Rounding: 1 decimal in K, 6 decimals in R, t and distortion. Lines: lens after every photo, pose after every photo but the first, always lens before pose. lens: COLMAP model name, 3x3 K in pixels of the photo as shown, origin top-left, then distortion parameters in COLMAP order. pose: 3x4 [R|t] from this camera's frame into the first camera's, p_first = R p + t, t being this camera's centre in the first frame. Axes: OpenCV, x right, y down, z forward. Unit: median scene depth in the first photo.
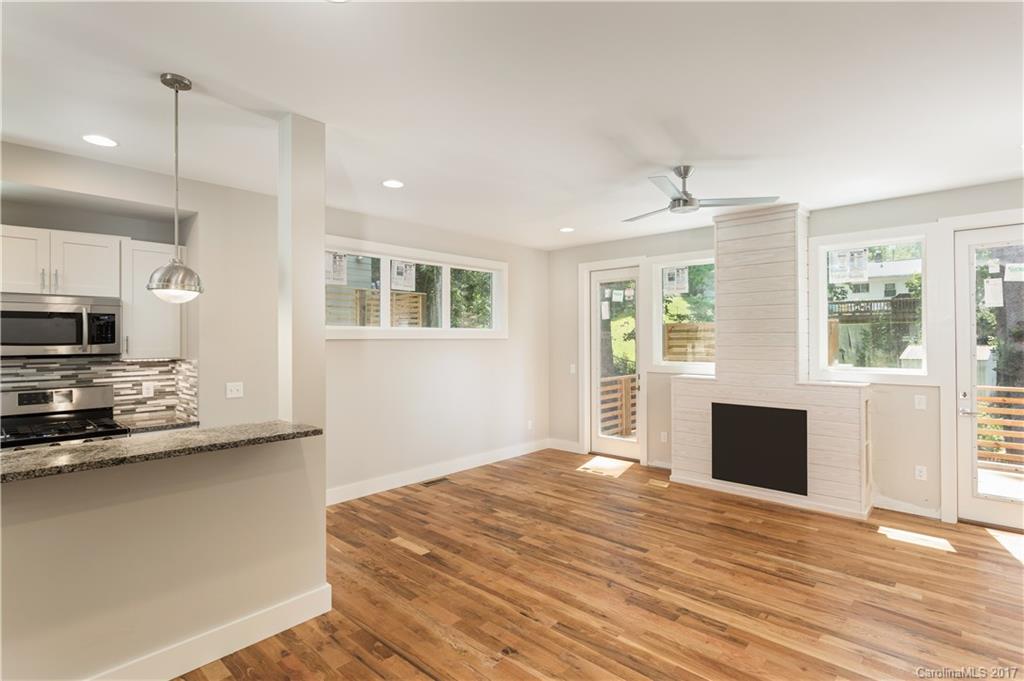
lens RADIAL K [[532.0, 0, 512.0], [0, 532.0, 340.5], [0, 0, 1]] dist [0.001239, 0.002731]
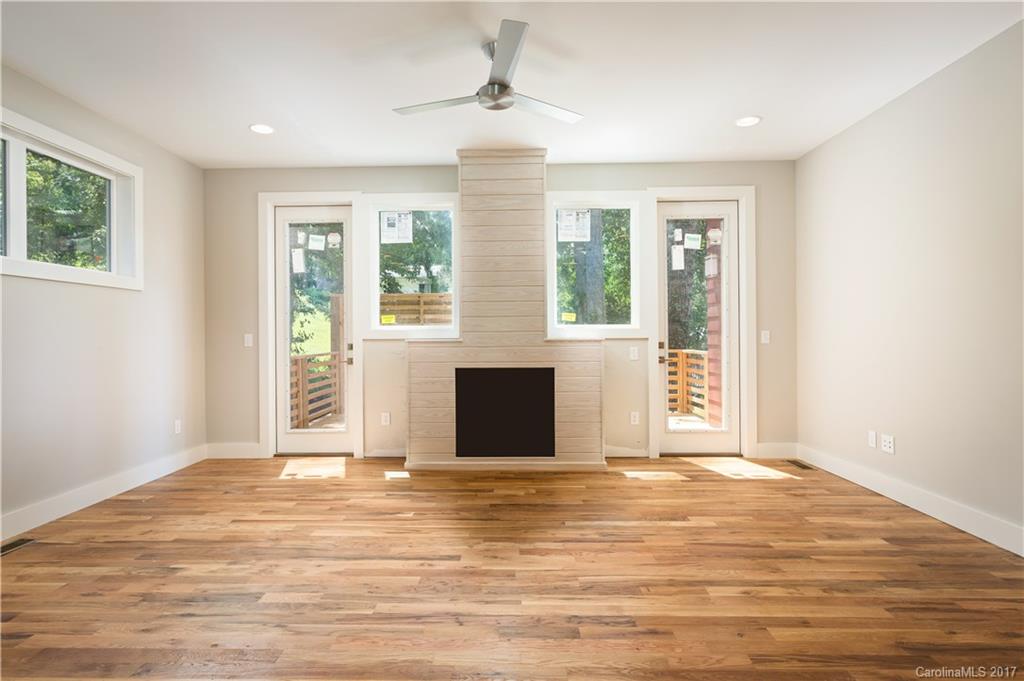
lens RADIAL K [[532.0, 0, 512.0], [0, 532.0, 340.5], [0, 0, 1]] dist [0.001239, 0.002731]
pose [[0.736445, -0.005399, 0.676476, -0.149230], [0.011732, 0.999920, -0.004792, 0.085356], [-0.676395, 0.011465, 0.736449, 0.339368]]
